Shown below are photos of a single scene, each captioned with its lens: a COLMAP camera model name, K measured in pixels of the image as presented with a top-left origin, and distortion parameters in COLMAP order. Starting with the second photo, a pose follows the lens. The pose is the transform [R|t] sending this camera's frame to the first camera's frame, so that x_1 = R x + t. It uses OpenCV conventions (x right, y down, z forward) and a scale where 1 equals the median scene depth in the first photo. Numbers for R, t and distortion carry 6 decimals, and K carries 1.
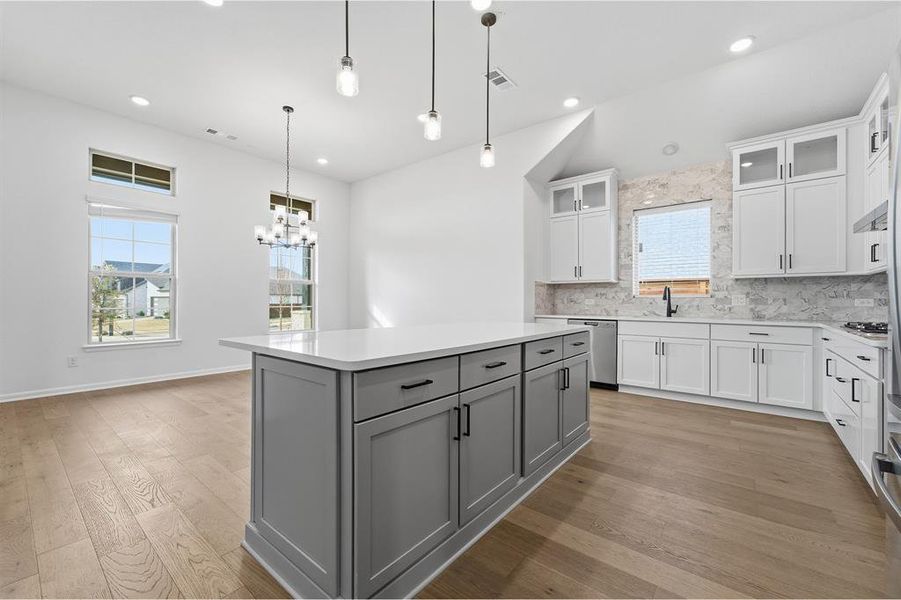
lens RADIAL K [[364.2, 0, 450.5], [0, 364.2, 300.0], [0, 0, 1]] dist [0.013470, 0.000234]
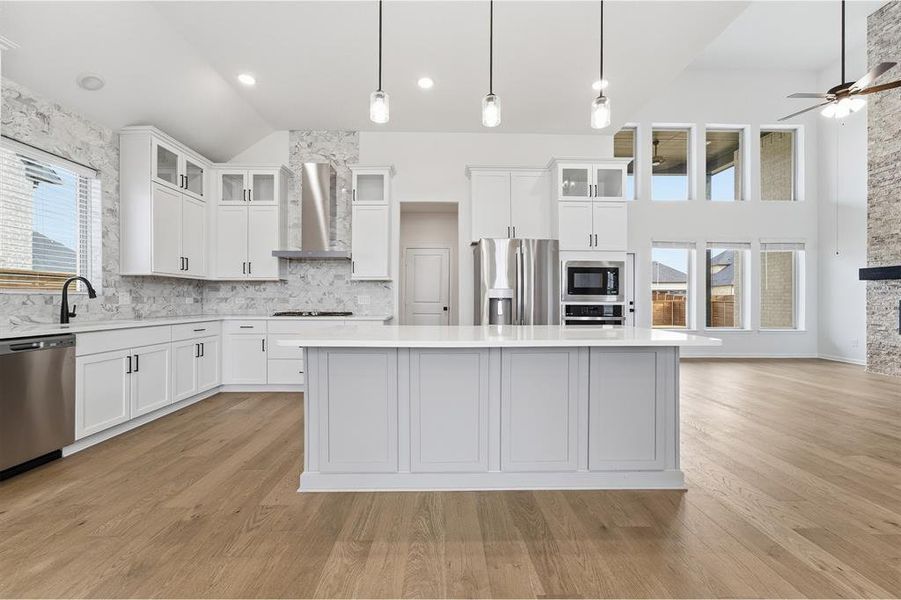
lens RADIAL K [[368.4, 0, 450.5], [0, 368.4, 300.0], [0, 0, 1]] dist [0.000324, 0.000512]
pose [[-0.630940, -0.004821, 0.775816, -0.391037], [-0.006868, 0.999976, 0.000629, -0.001605], [-0.775801, -0.004931, -0.630958, 0.931043]]
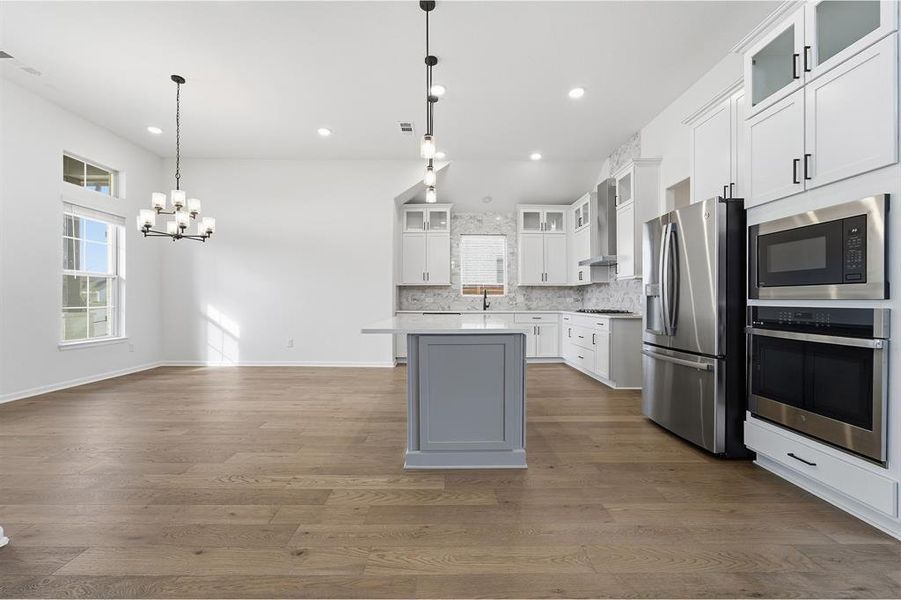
lens RADIAL K [[368.4, 0, 450.5], [0, 368.4, 300.0], [0, 0, 1]] dist [0.000324, 0.000512]
pose [[0.775939, -0.003003, 0.630801, -0.497915], [-0.000908, 0.999982, 0.005876, -0.003027], [-0.630807, -0.005132, 0.775923, -0.090614]]
